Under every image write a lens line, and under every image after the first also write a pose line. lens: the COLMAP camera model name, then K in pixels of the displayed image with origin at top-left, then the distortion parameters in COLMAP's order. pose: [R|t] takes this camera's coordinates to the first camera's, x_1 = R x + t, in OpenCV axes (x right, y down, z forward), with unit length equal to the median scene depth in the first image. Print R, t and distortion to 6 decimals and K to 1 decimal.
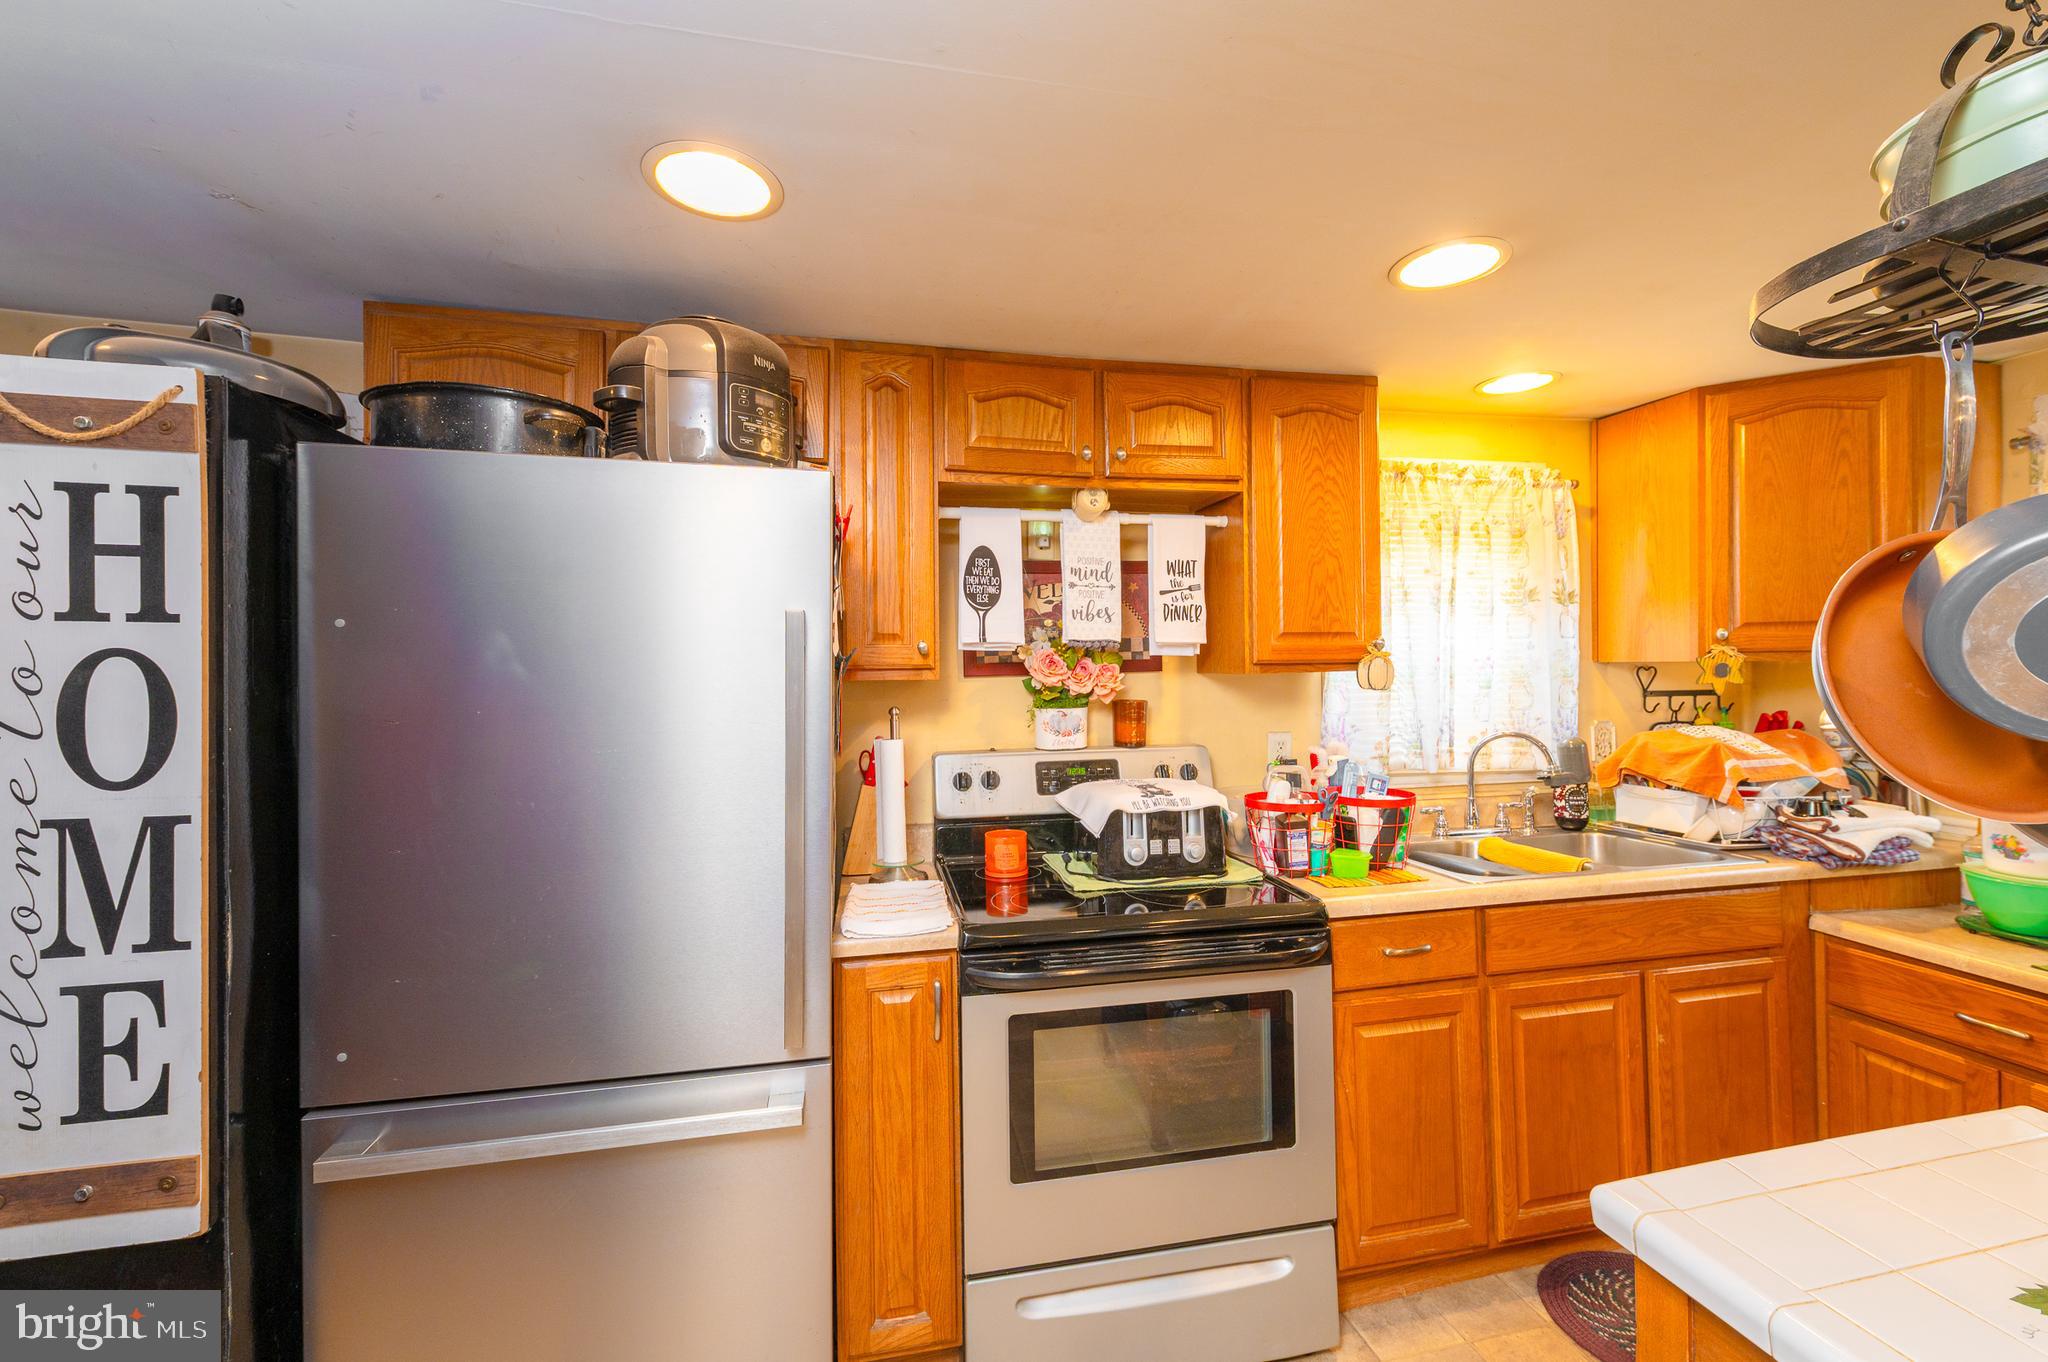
lens RADIAL K [[803.4, 0, 1029.3], [0, 803.4, 668.8], [0, 0, 1]] dist [0.007243, -0.001825]
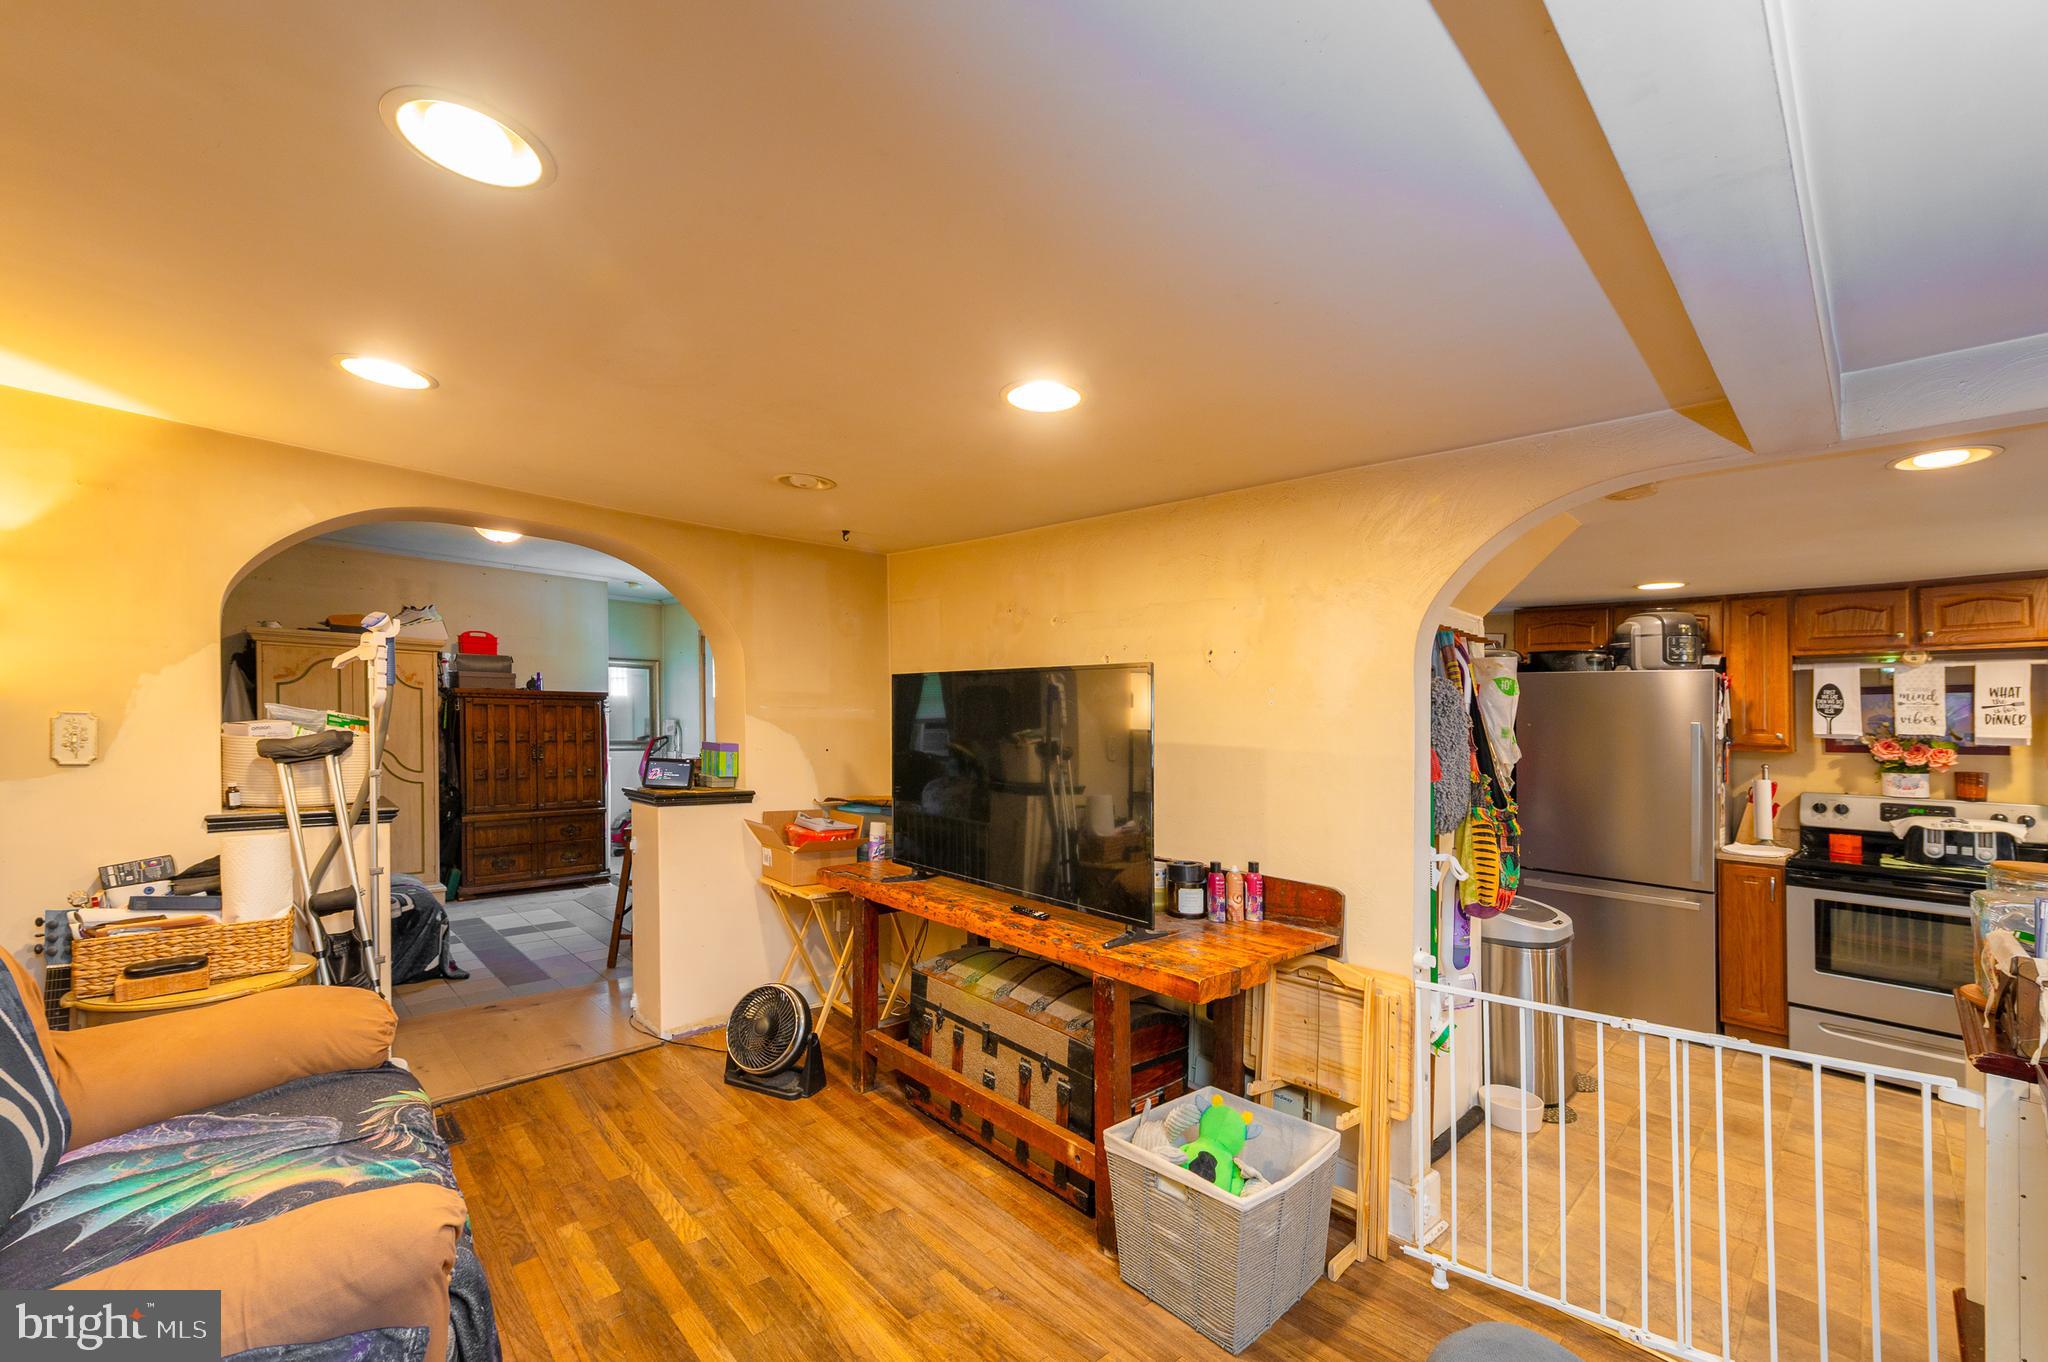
lens RADIAL K [[803.4, 0, 1004.5], [0, 803.4, 714.8], [0, 0, 1]] dist [0.007243, -0.001825]
pose [[0.516211, 0.002668, -0.856457, 0.591884], [-0.004146, 0.999991, 0.000616, -0.076338], [0.856452, 0.003233, 0.516217, -1.720059]]
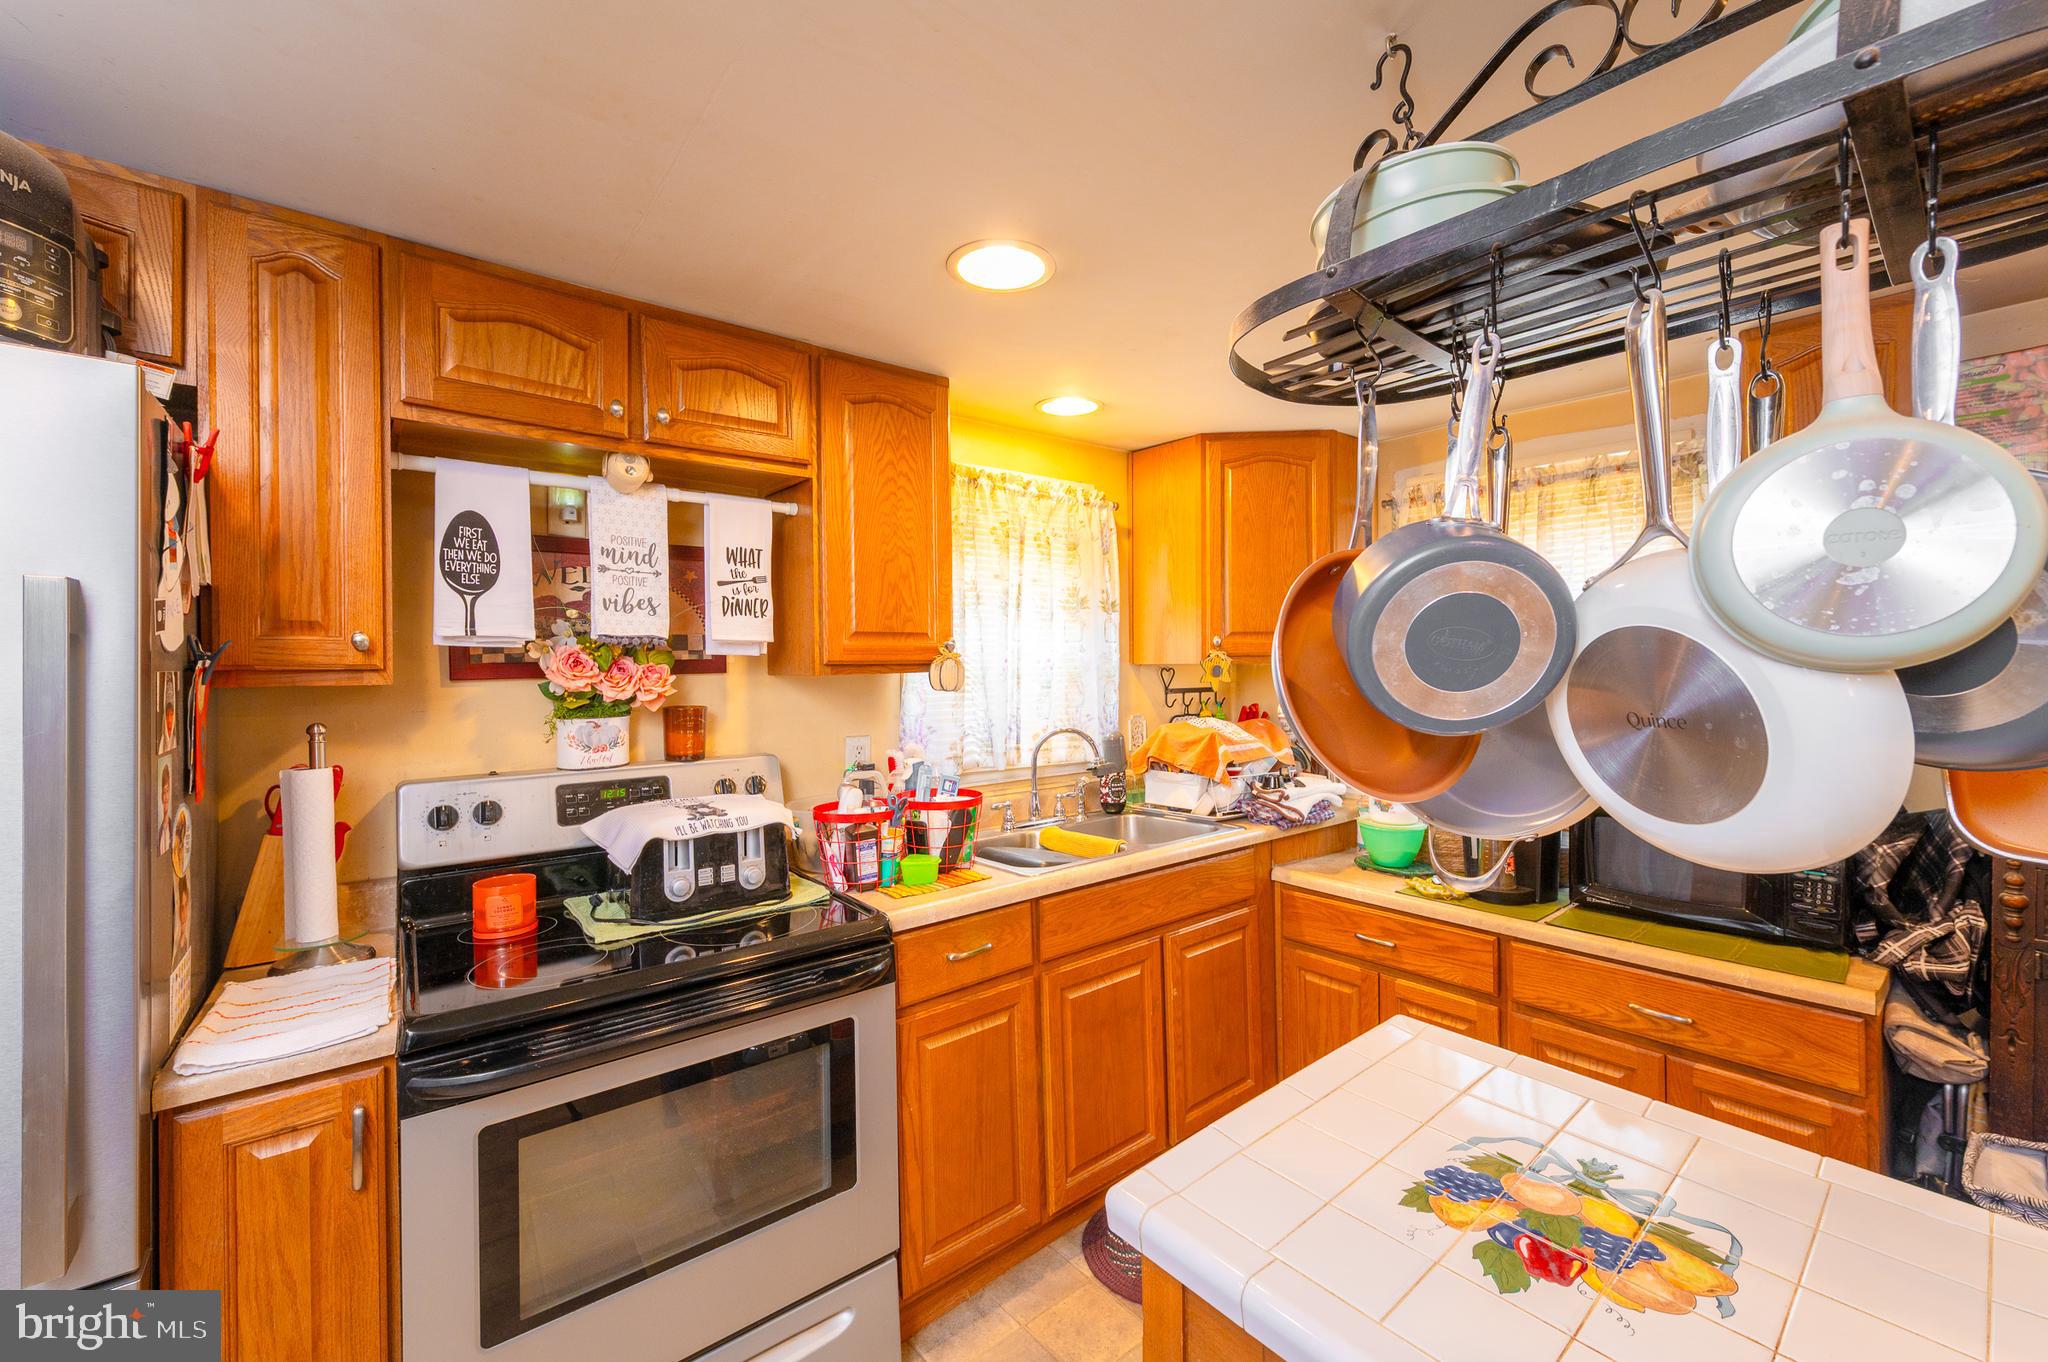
lens RADIAL K [[803.4, 0, 1027.2], [0, 803.4, 668.2], [0, 0, 1]] dist [0.007243, -0.001825]
pose [[0.890248, 0.000603, 0.455475, 0.067748], [0.000405, 0.999998, -0.002116, -0.000178], [-0.455476, 0.002068, 0.890246, 0.069457]]
